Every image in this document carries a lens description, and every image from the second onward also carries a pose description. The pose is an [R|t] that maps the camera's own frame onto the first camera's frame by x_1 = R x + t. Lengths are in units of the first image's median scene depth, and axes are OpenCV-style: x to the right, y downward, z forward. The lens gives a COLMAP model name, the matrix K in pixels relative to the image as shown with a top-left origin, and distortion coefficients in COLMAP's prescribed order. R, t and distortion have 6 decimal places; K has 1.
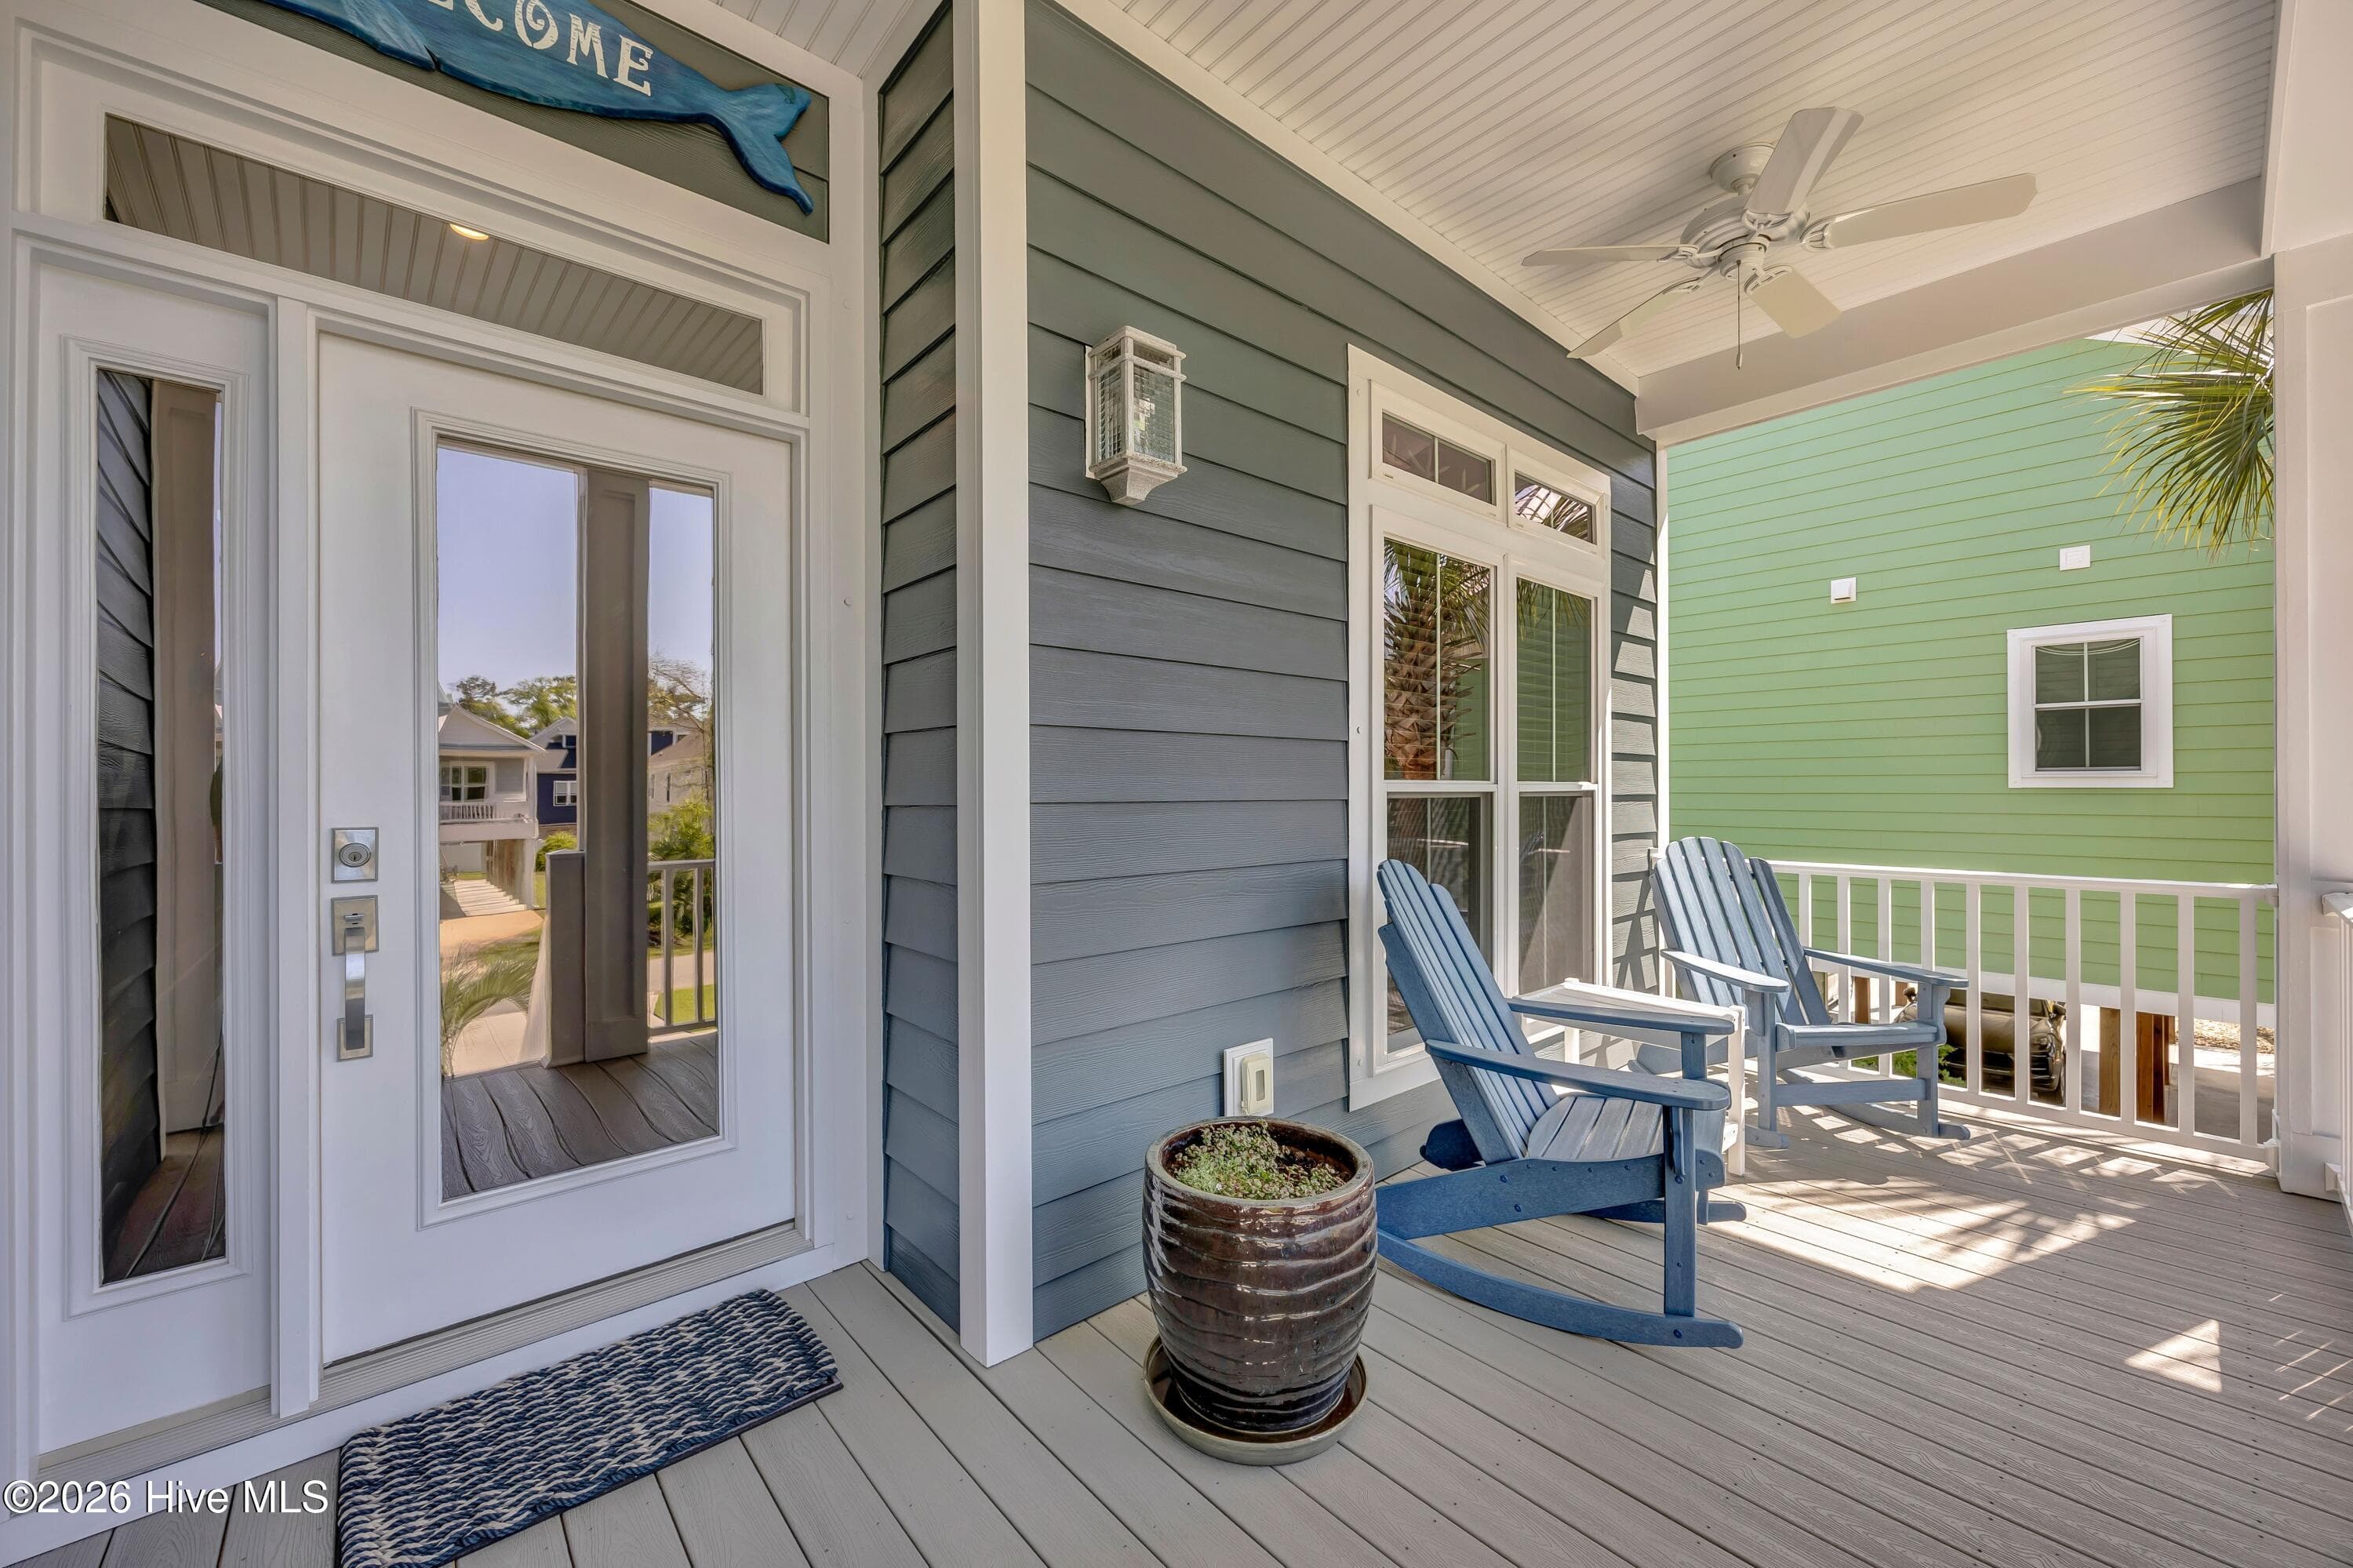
lens RADIAL K [[904.1, 0, 1178.5], [0, 904.1, 783.5], [0, 0, 1]] dist [-0.002796, -0.000258]
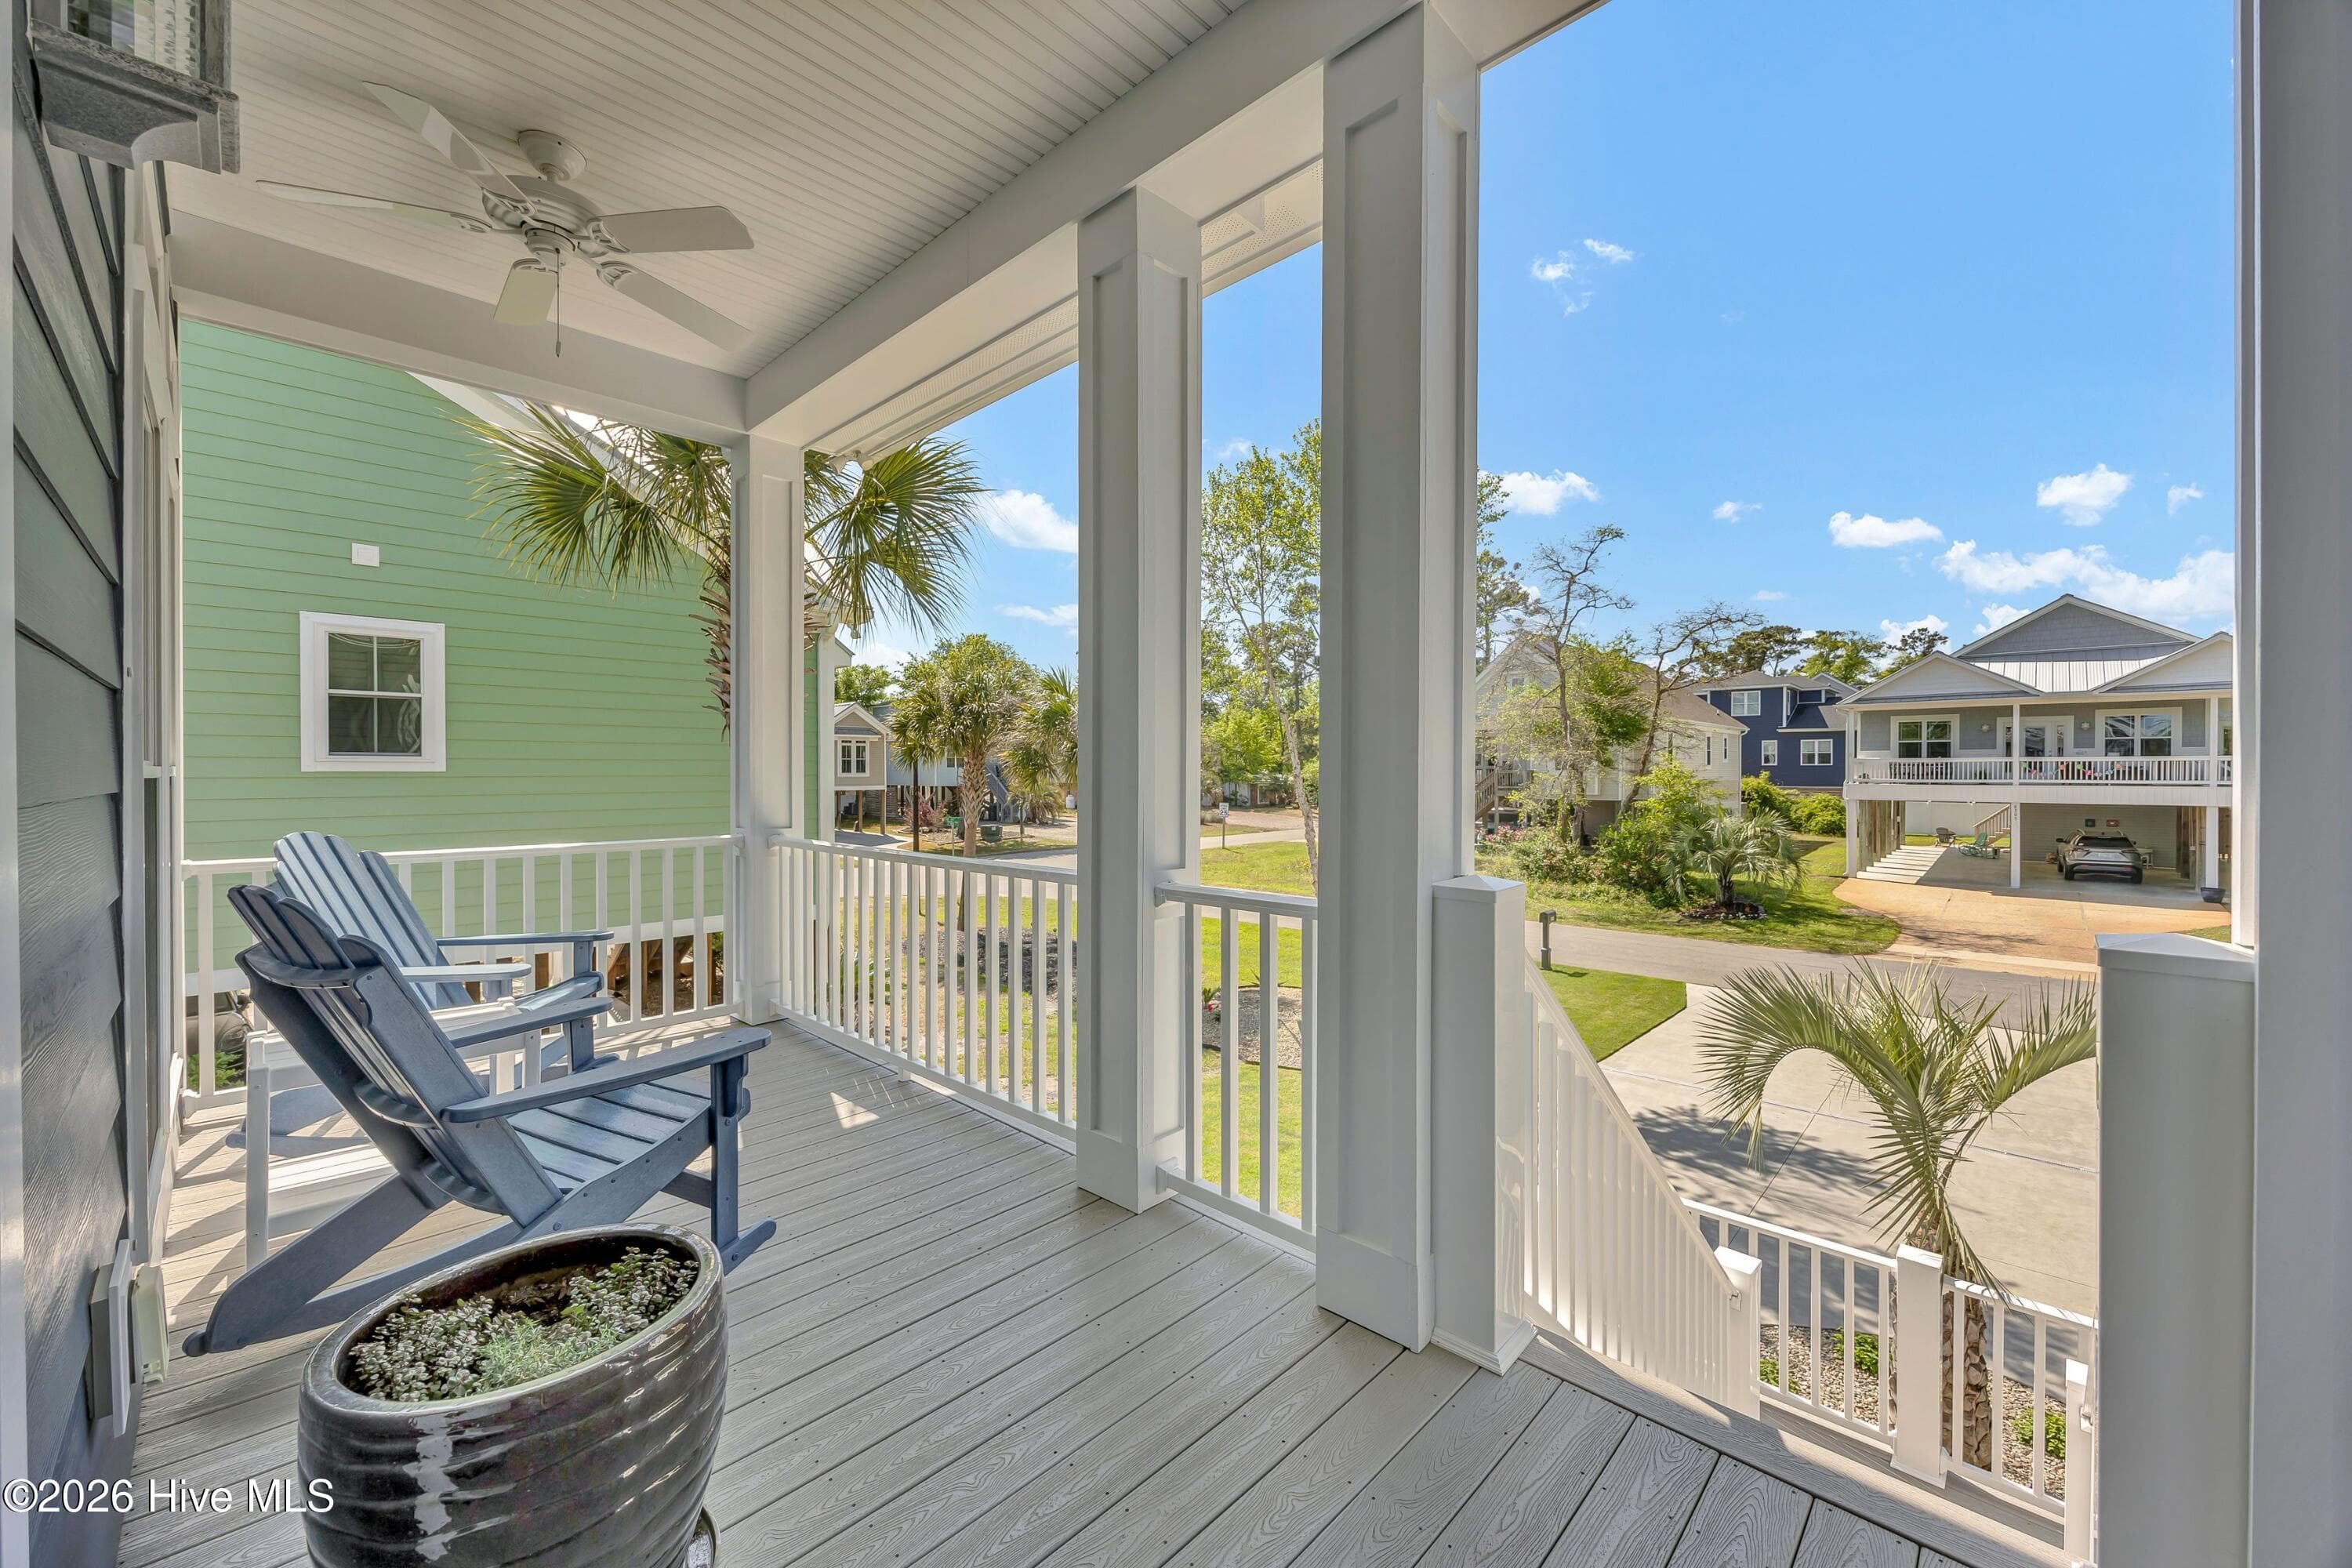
lens RADIAL K [[903.7, 0, 1178.0], [0, 903.7, 783.5], [0, 0, 1]] dist [-0.002796, -0.000258]
pose [[-0.074596, -0.013891, 0.997117, -0.144887], [-0.004714, 0.999897, 0.013577, -0.000053], [-0.997203, -0.003687, -0.074654, 0.128427]]
